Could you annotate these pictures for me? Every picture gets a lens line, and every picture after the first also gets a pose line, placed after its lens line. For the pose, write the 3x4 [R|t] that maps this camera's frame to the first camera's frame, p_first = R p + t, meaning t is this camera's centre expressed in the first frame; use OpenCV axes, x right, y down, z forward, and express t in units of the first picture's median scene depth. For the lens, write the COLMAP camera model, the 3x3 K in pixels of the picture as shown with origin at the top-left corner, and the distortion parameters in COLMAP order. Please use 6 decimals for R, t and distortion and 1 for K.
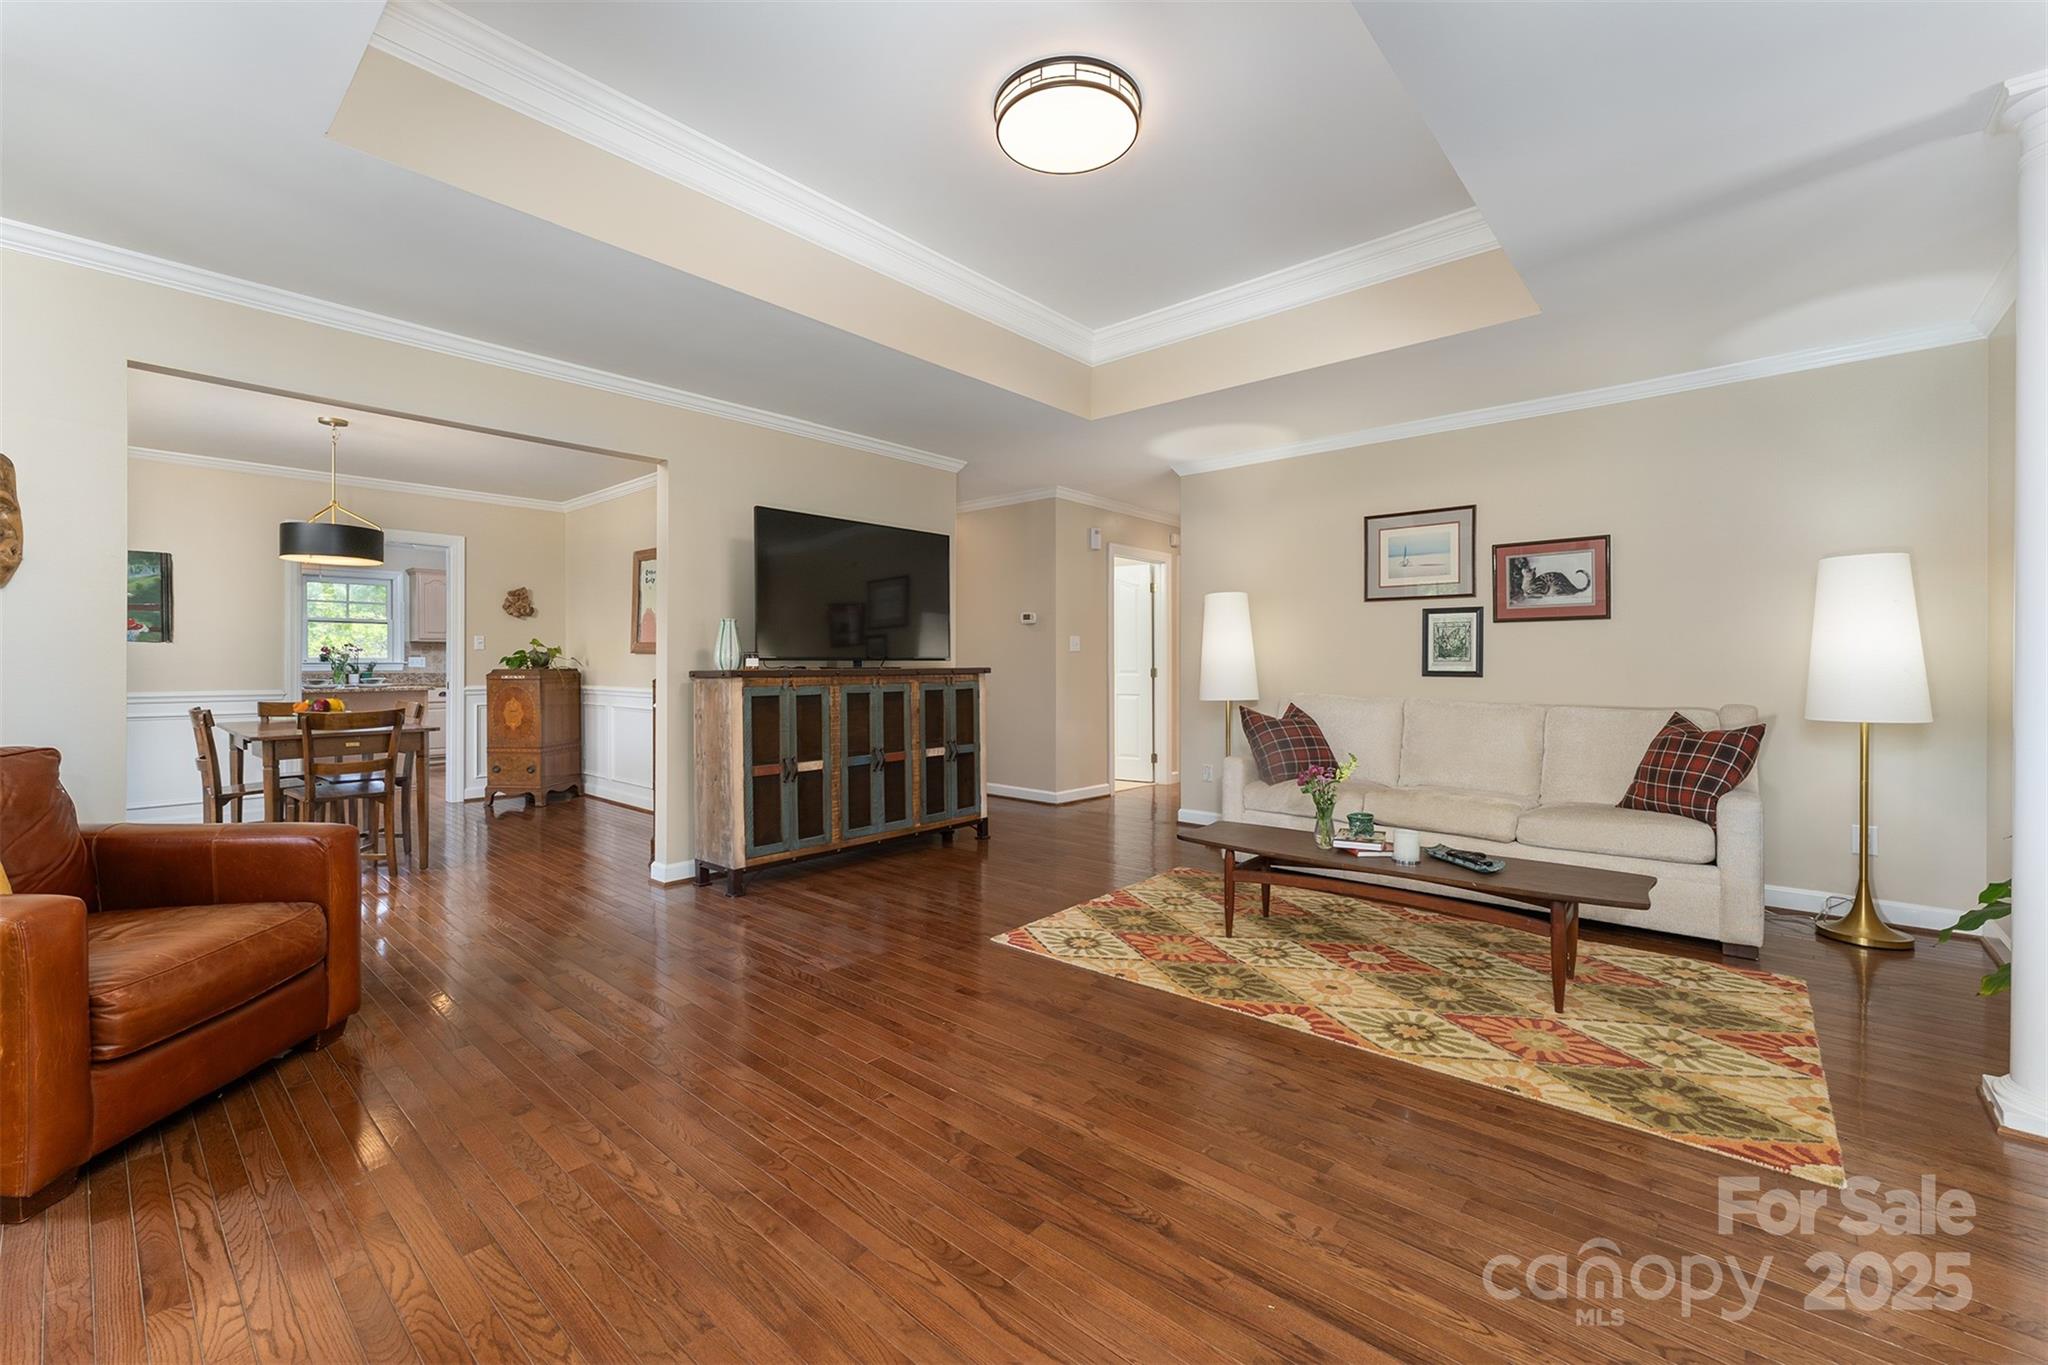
lens RADIAL K [[836.6, 0, 1016.0], [0, 836.6, 662.4], [0, 0, 1]] dist [0.002370, 0.000215]
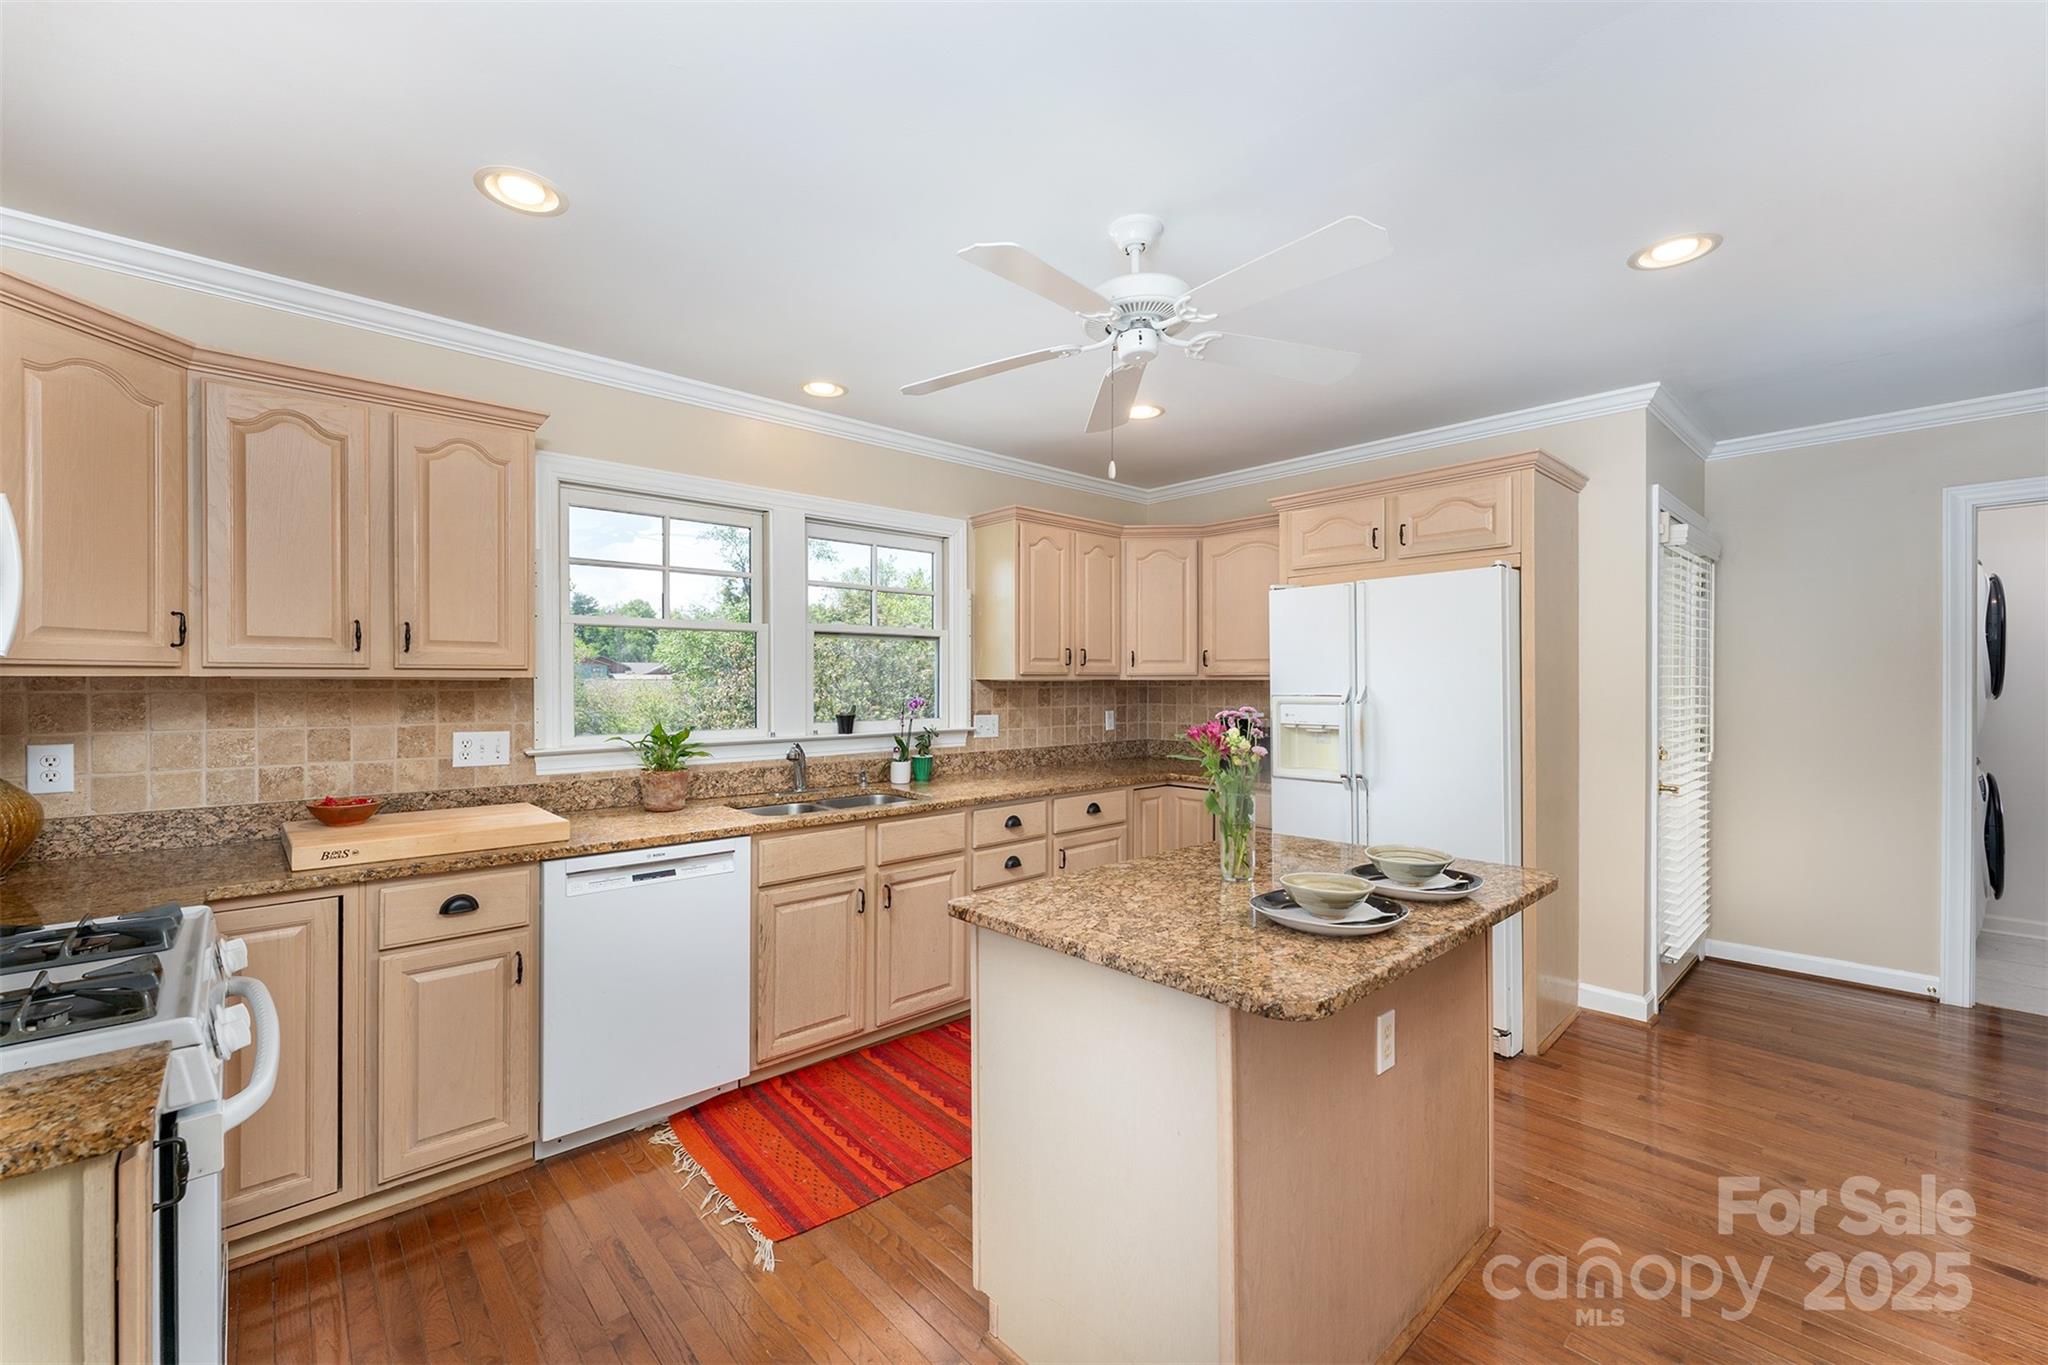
lens RADIAL K [[836.6, 0, 993.8], [0, 836.6, 679.9], [0, 0, 1]] dist [0.002370, 0.000215]
pose [[0.993511, -0.000336, -0.113739, -1.410655], [0.000314, 1.000000, -0.000209, -0.053268], [0.113739, 0.000172, 0.993511, 1.199109]]
